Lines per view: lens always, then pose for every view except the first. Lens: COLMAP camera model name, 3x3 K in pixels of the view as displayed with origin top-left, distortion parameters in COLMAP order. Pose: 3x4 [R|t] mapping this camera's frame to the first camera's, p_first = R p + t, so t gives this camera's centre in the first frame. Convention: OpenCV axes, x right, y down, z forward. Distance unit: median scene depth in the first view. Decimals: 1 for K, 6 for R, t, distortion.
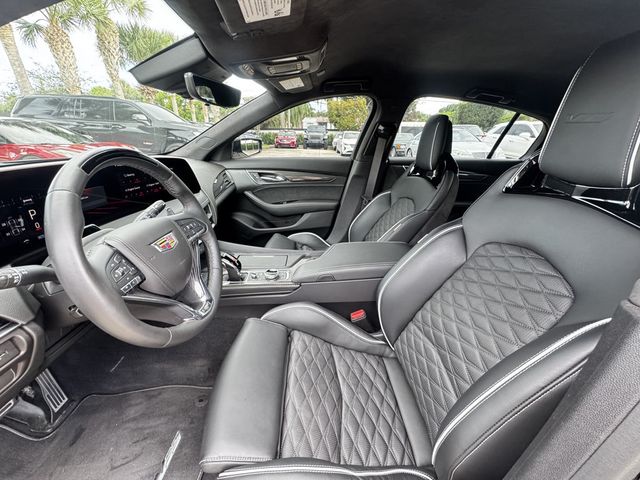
lens RADIAL K [[257.4, 0, 320.0], [0, 257.4, 240.0], [0, 0, 1]] dist [-0.006206, 0.000608]
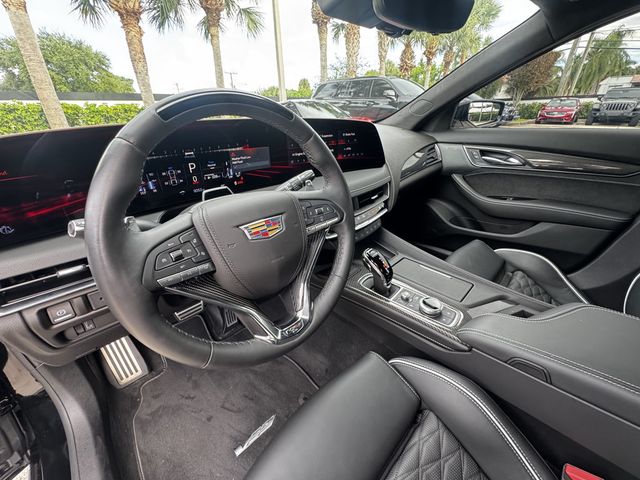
lens RADIAL K [[257.4, 0, 320.0], [0, 257.4, 240.0], [0, 0, 1]] dist [-0.006206, 0.000608]
pose [[0.682725, 0.300372, -0.666081, 0.001343], [-0.246358, 0.952846, 0.177176, -0.042409], [0.687891, 0.043132, 0.724531, 0.196917]]
